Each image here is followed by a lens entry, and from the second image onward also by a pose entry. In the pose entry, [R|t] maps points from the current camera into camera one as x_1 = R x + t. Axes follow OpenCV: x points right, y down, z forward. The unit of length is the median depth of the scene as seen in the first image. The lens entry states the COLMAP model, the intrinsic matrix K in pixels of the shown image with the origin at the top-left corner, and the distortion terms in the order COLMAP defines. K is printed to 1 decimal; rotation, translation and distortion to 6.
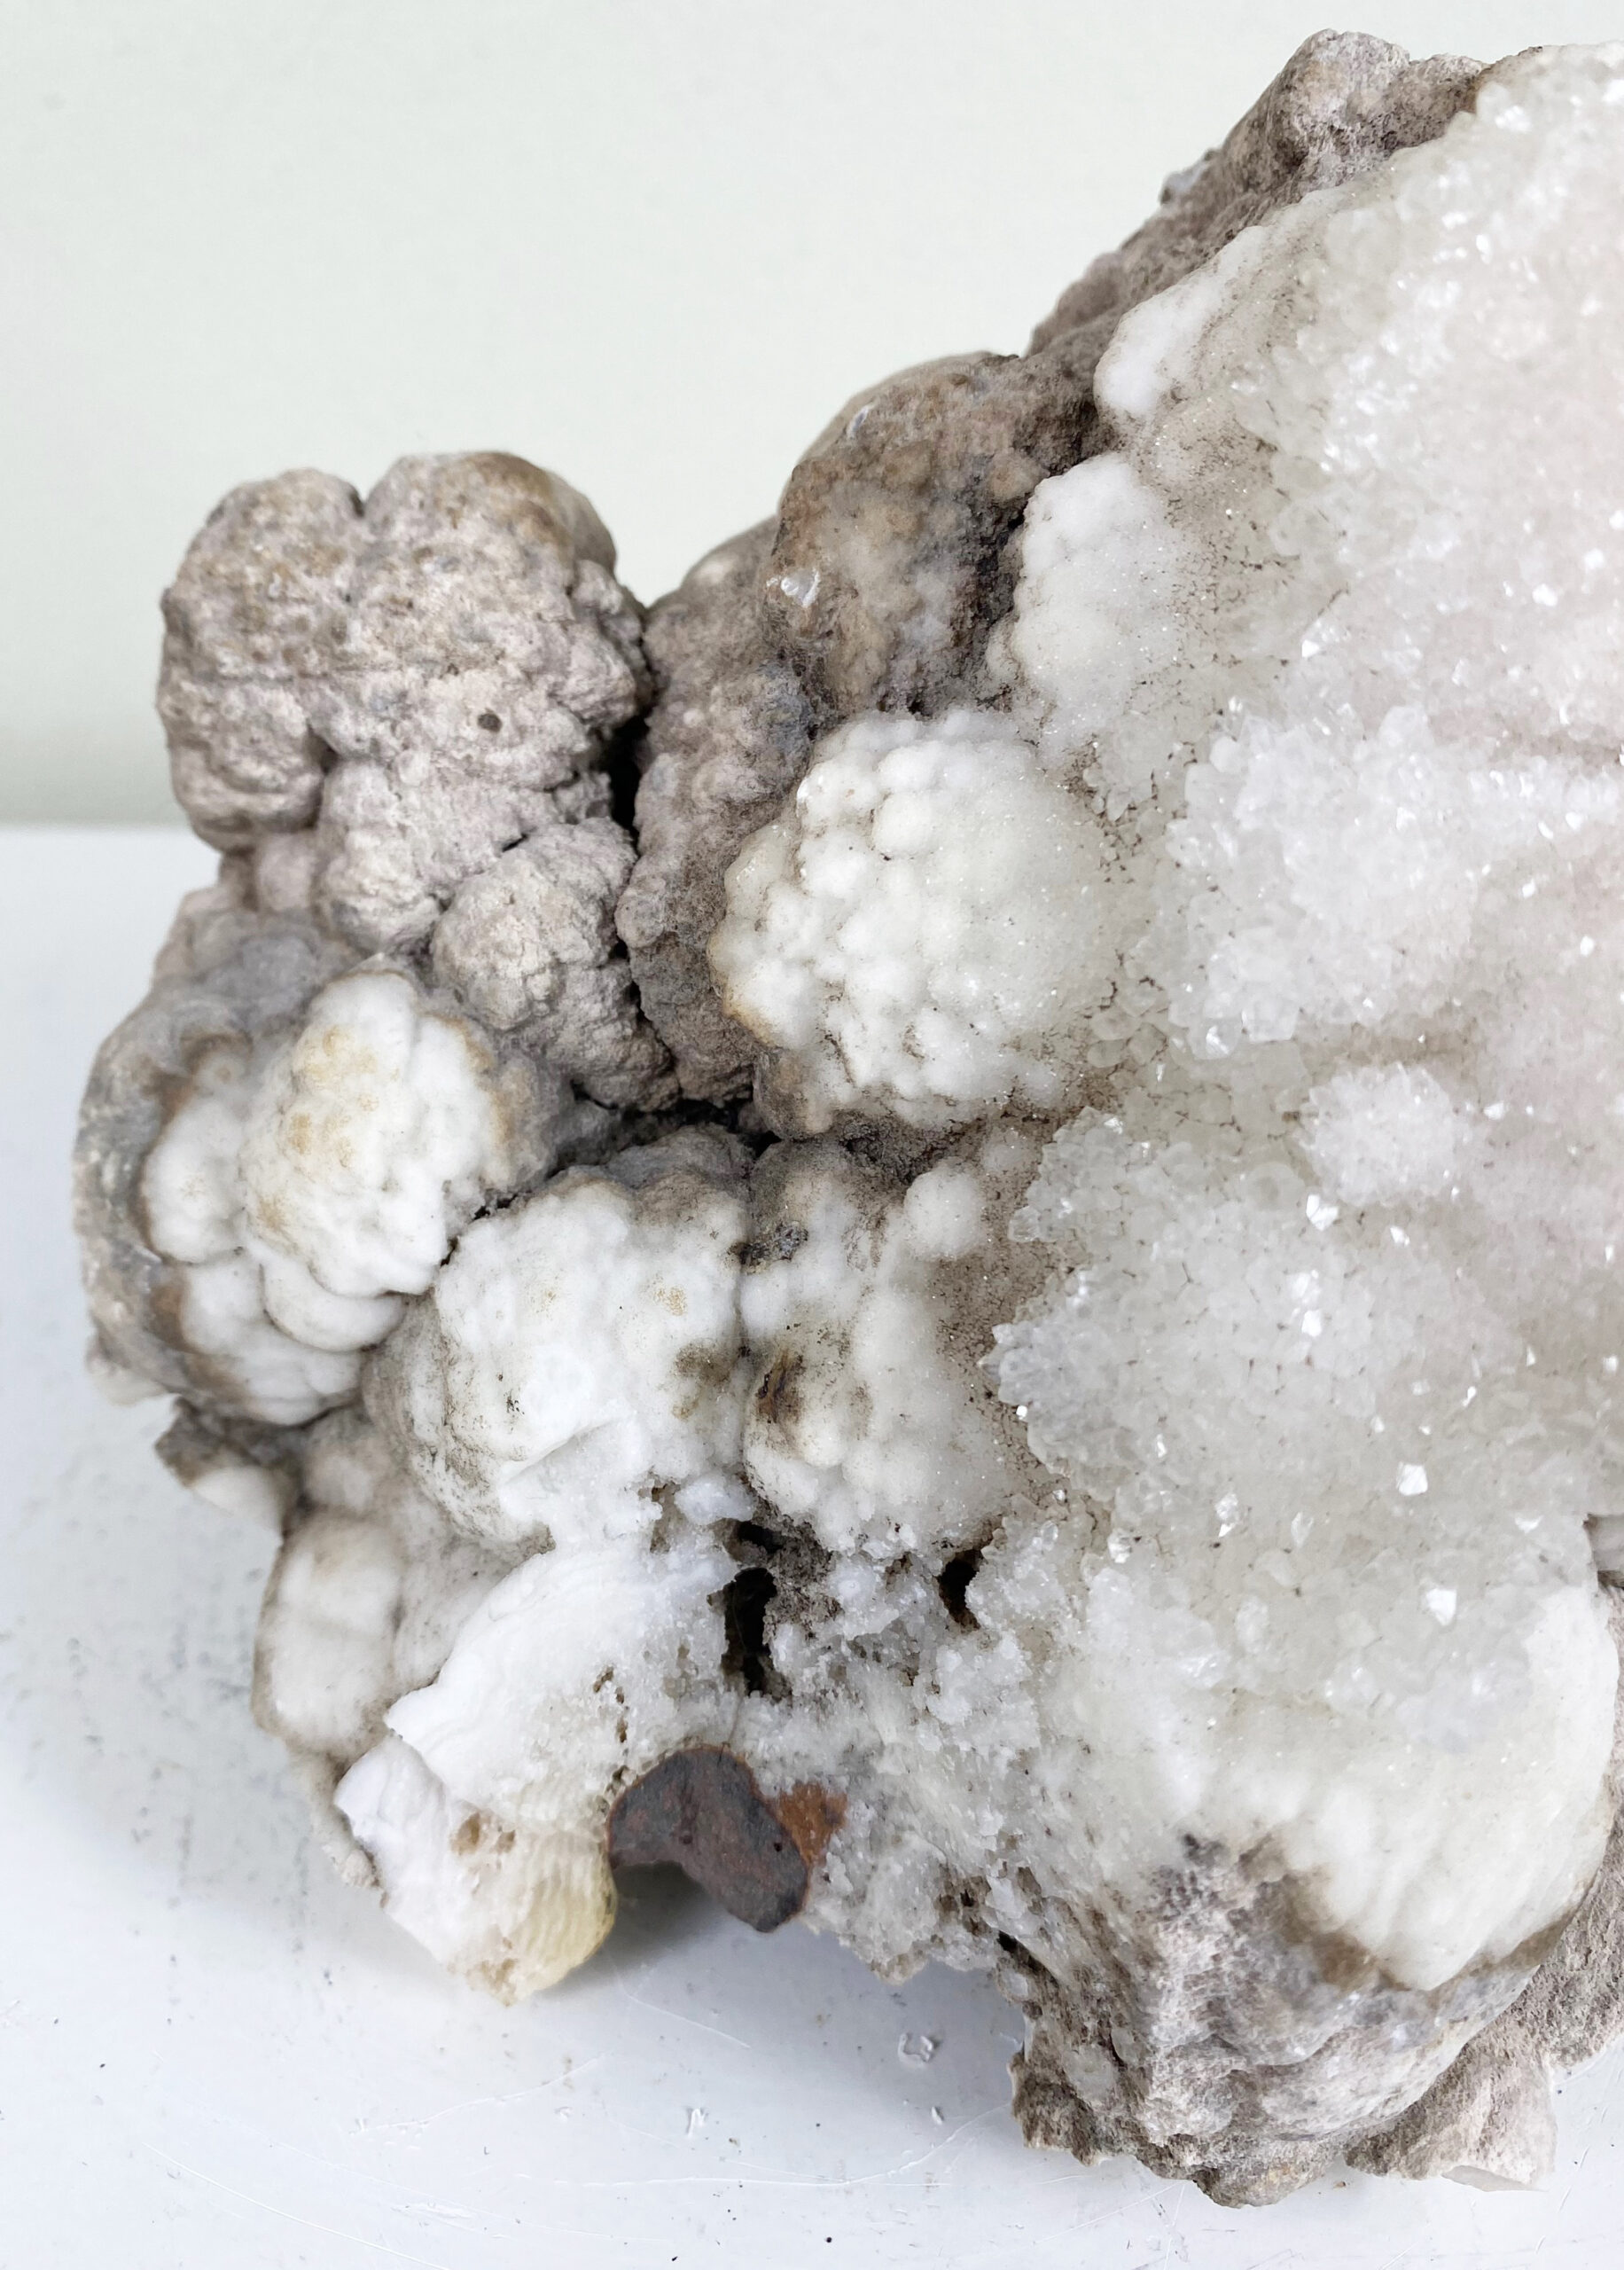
lens RADIAL K [[1958.2, 0, 700.0], [0, 1958.2, 1097.6], [0, 0, 1]] dist [0.090019, -0.264666]
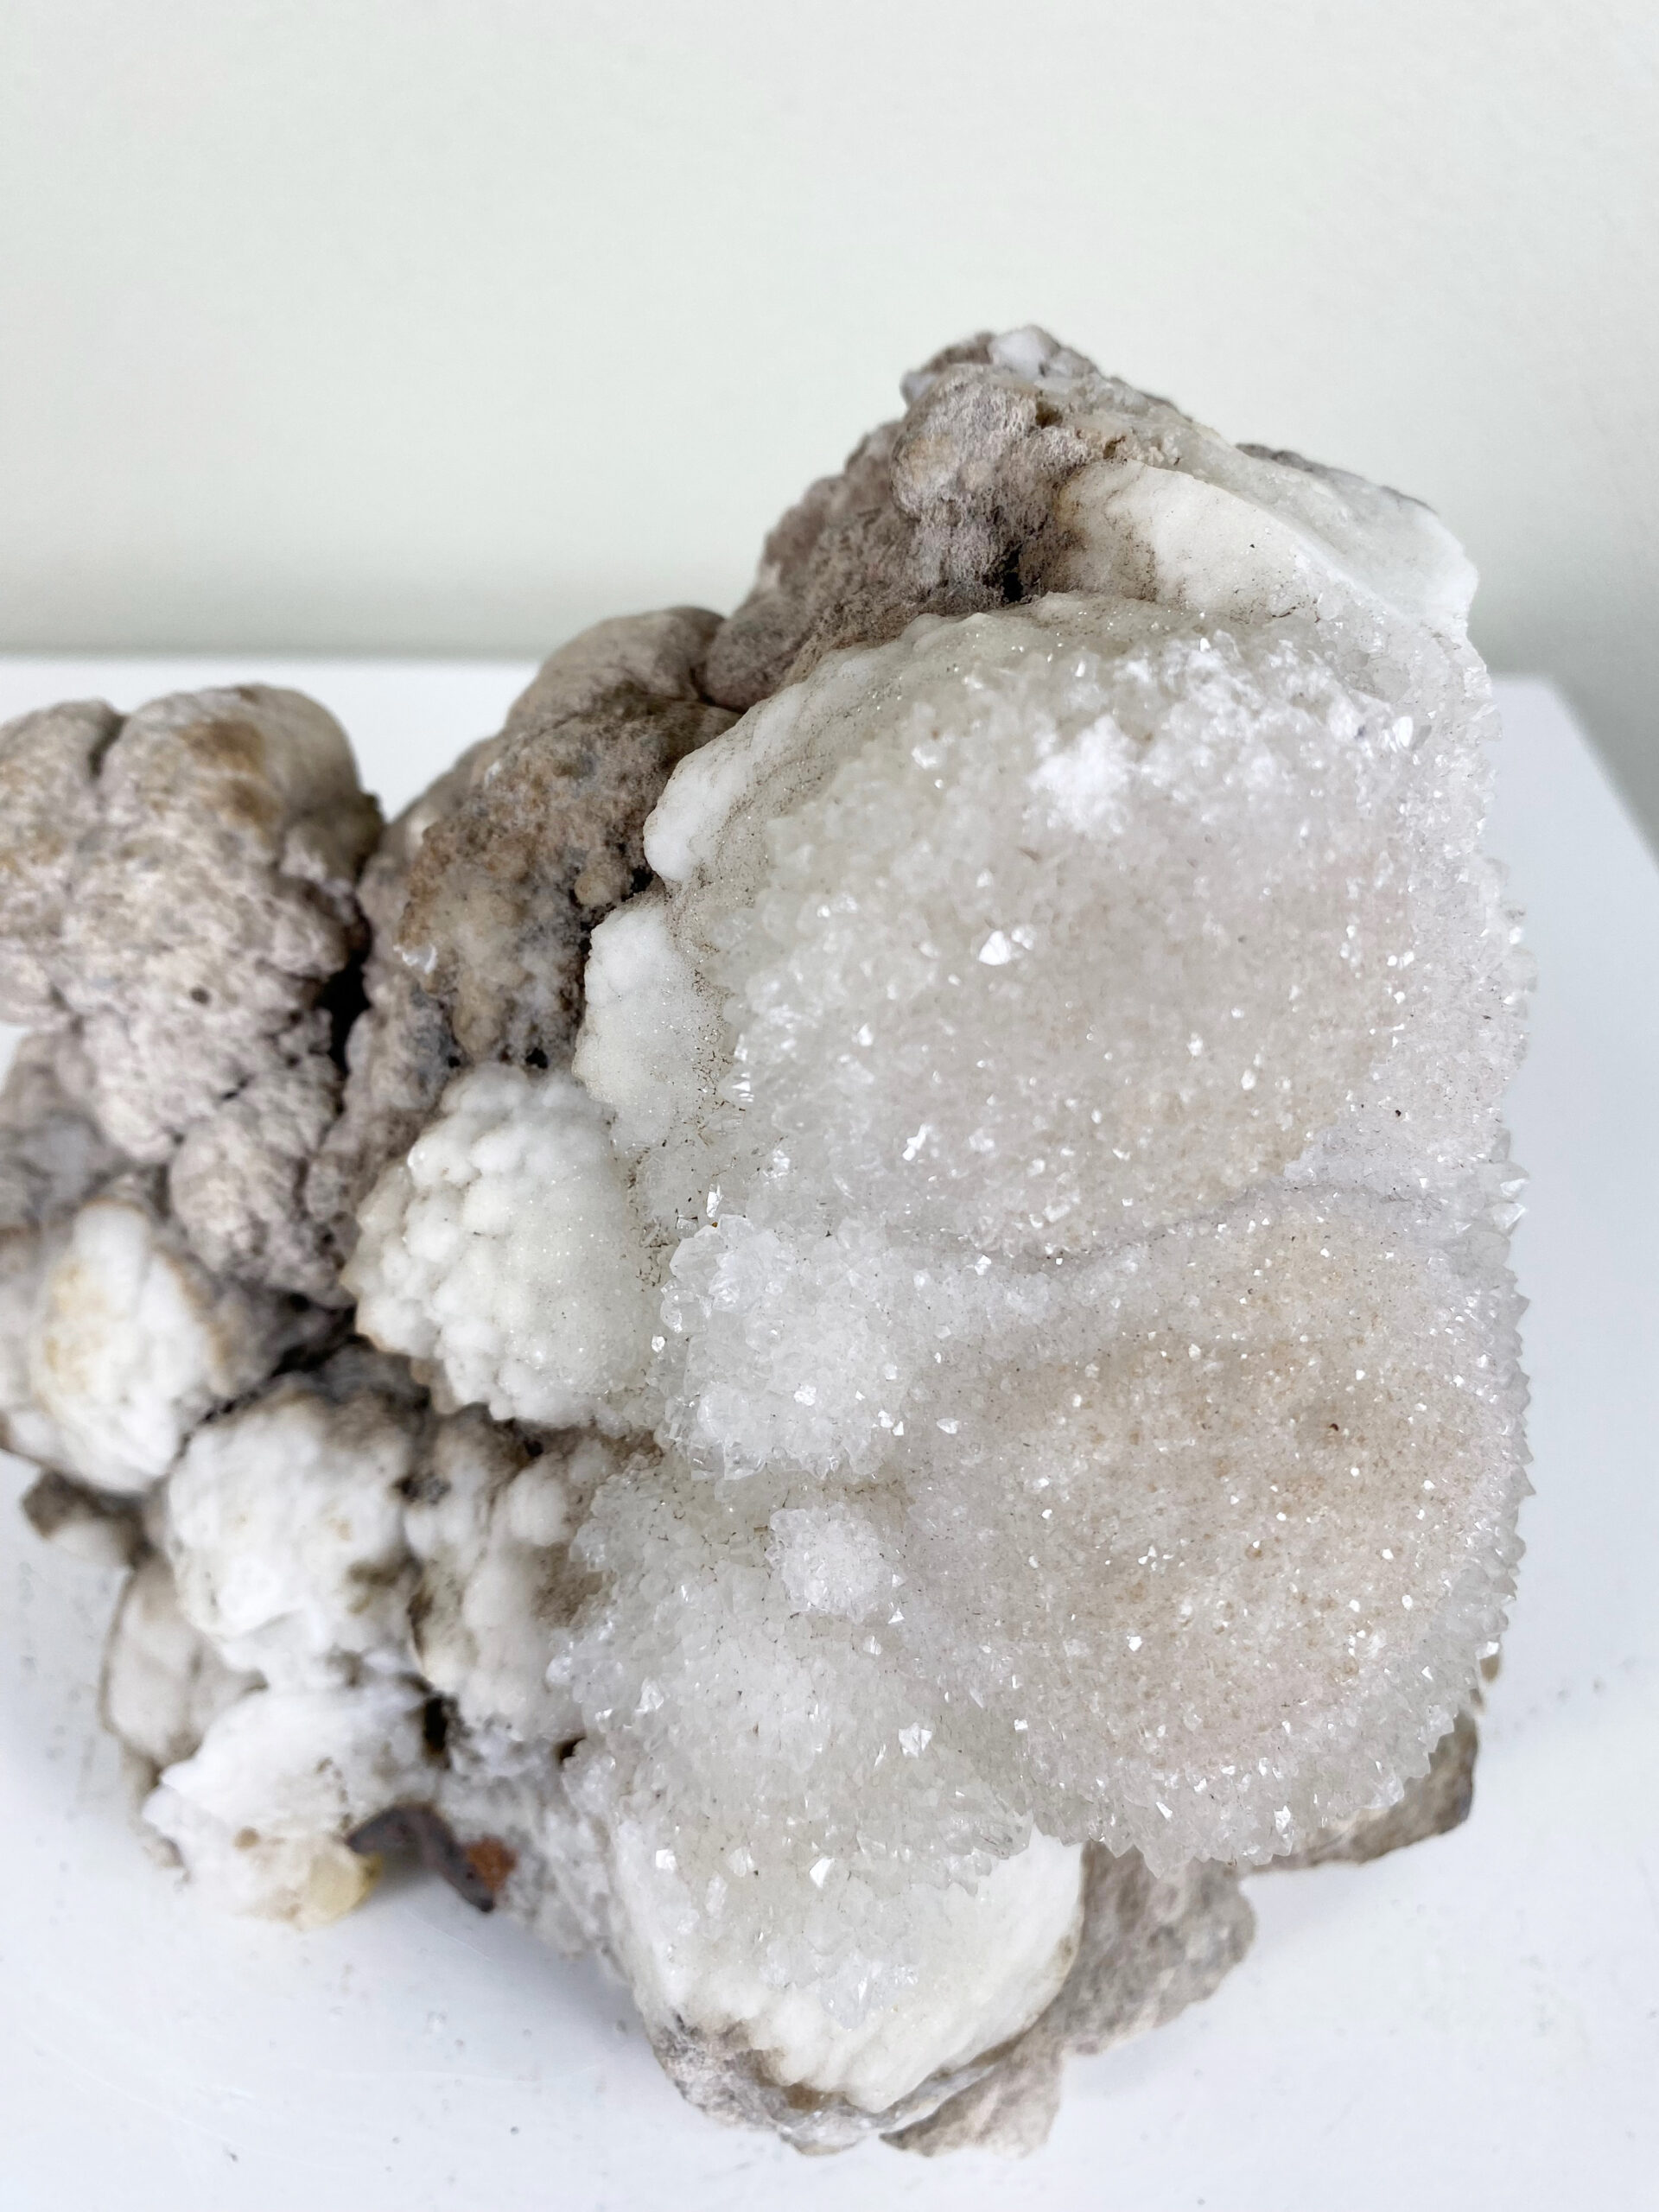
lens RADIAL K [[1760.3, 0, 836.9], [0, 1760.3, 1062.7], [0, 0, 1]] dist [-0.028101, 0.005614]
pose [[0.998129, 0.037397, -0.048367, 0.316328], [-0.023439, 0.964727, 0.262207, -0.441456], [0.056467, -0.260583, 0.963799, 0.051487]]
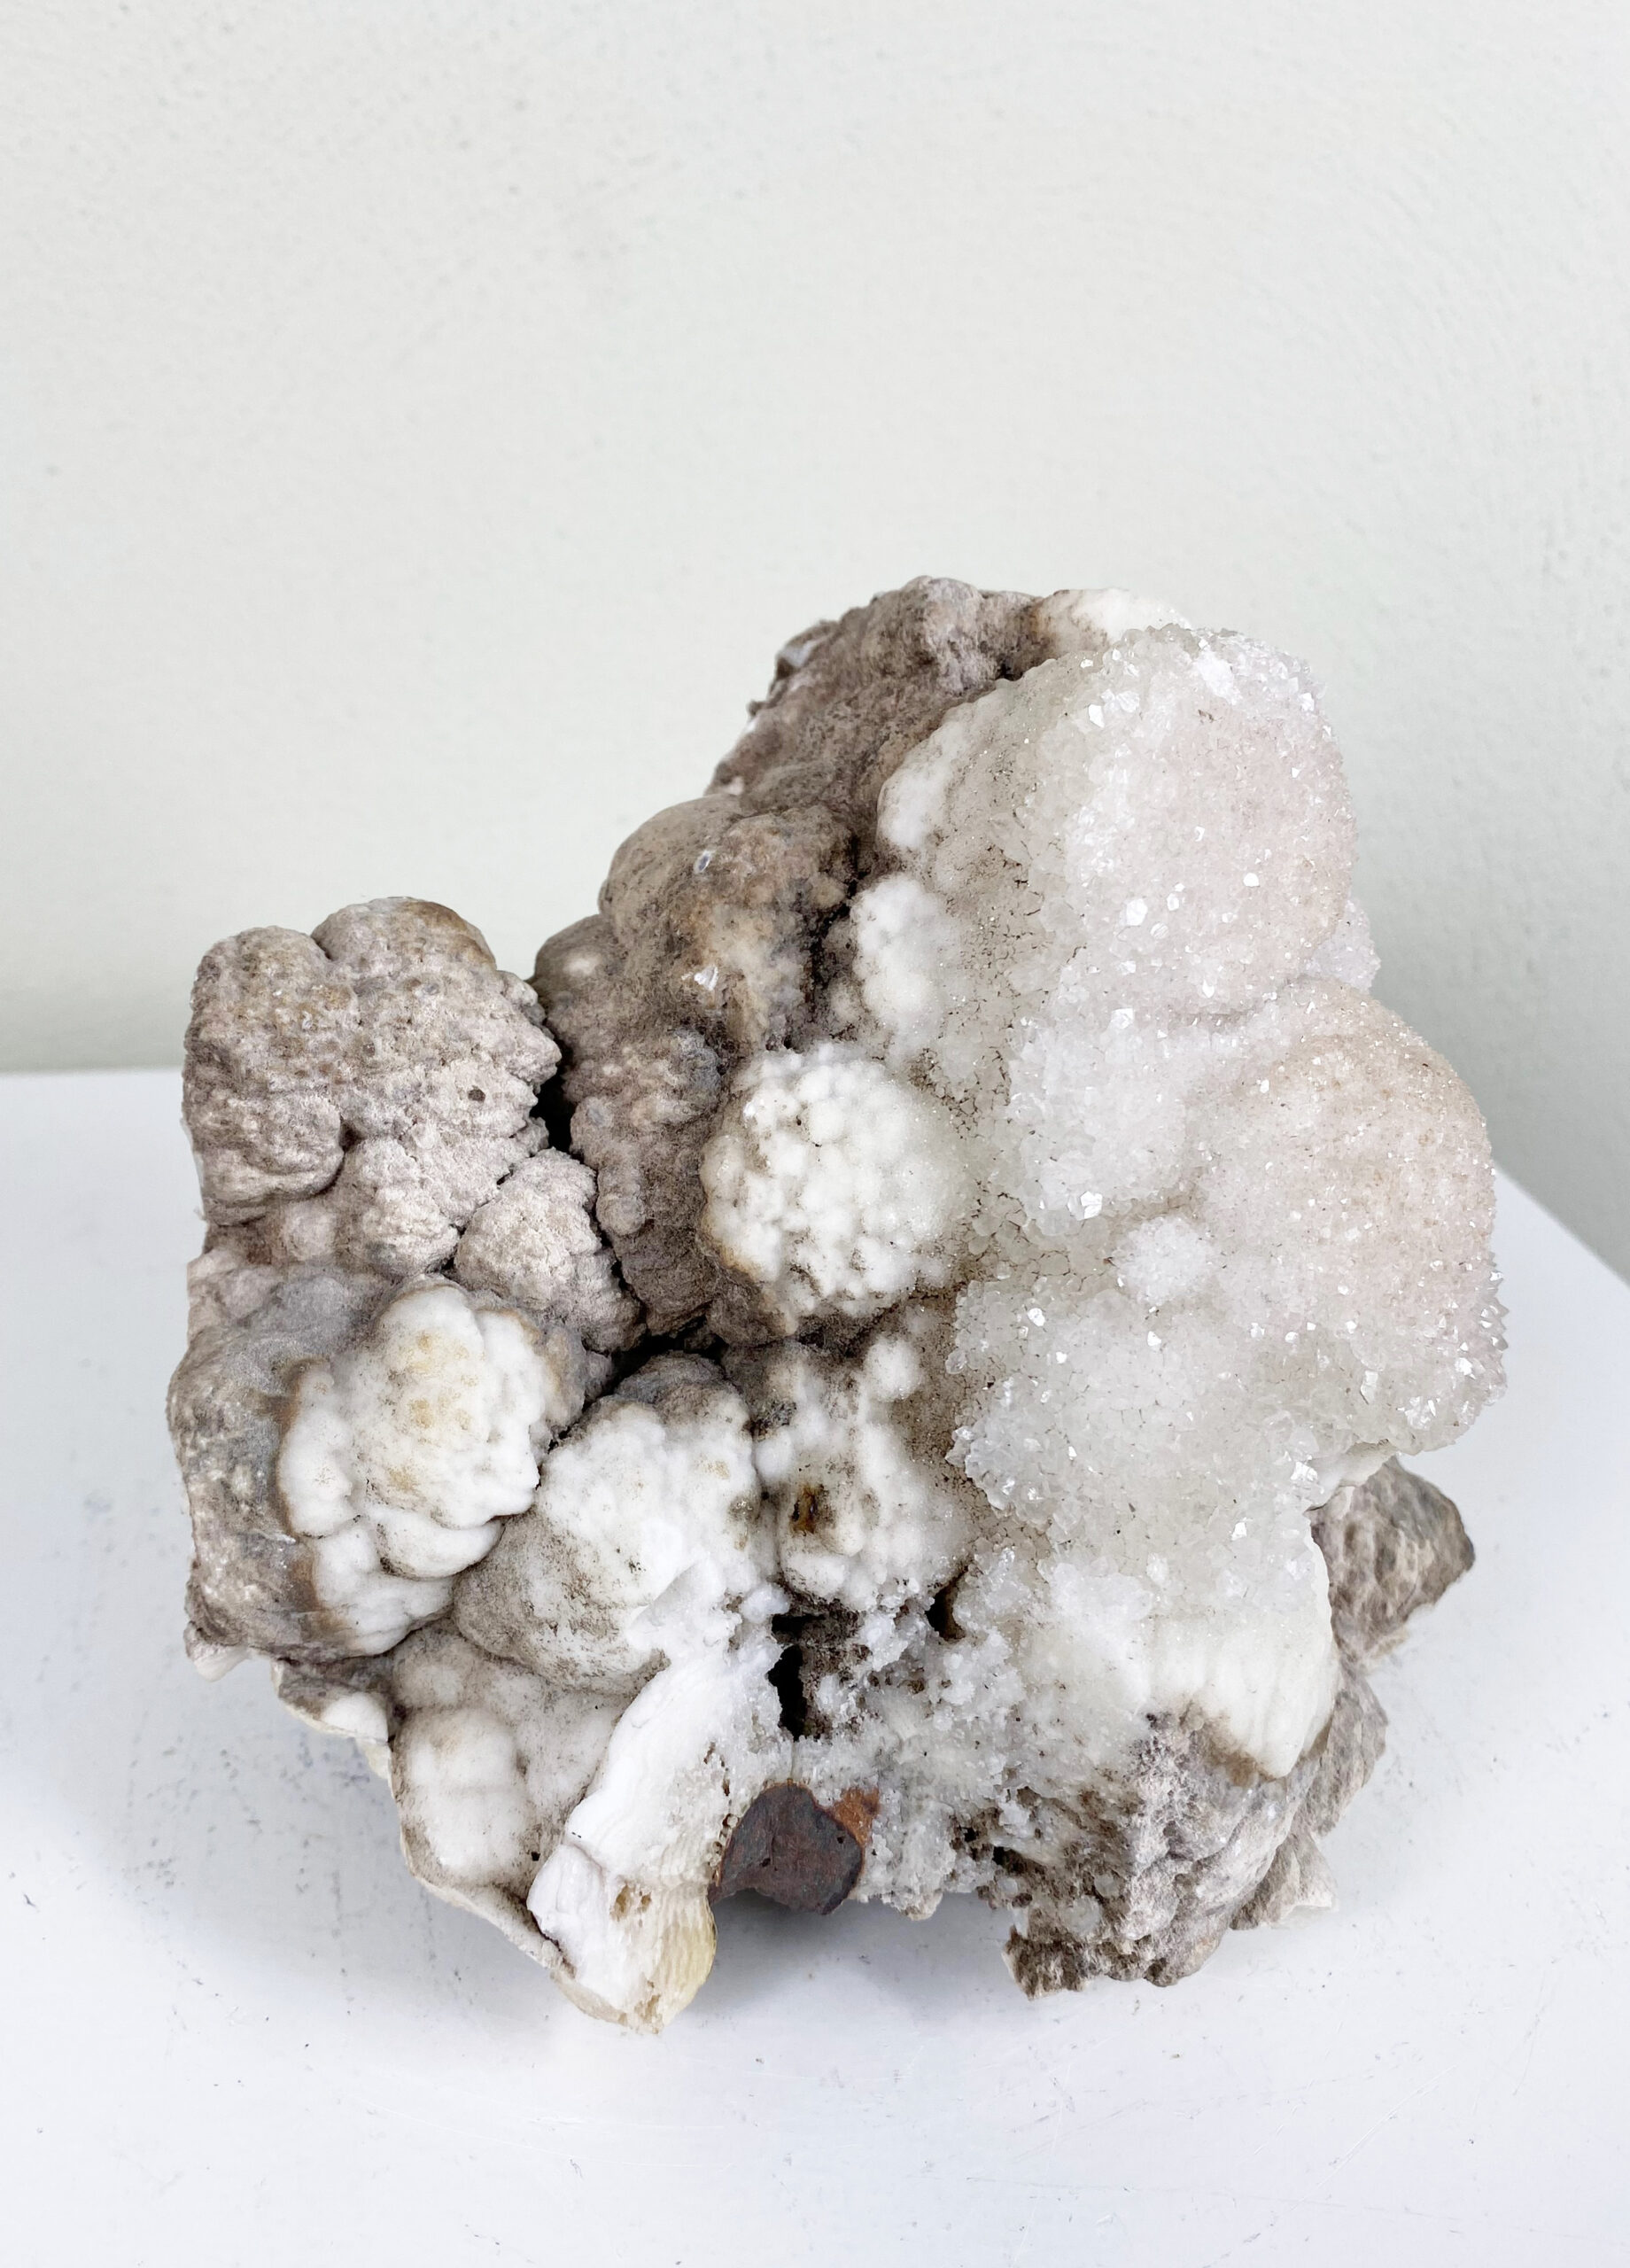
lens RADIAL K [[1915.9, 0, 706.9], [0, 1915.9, 1193.1], [0, 0, 1]] dist [0.174169, -0.527447]
pose [[0.917001, -0.169000, 0.361314, -0.476847], [0.196704, 0.979604, -0.041030, -0.037620], [-0.347010, 0.108697, 0.931541, -0.320328]]
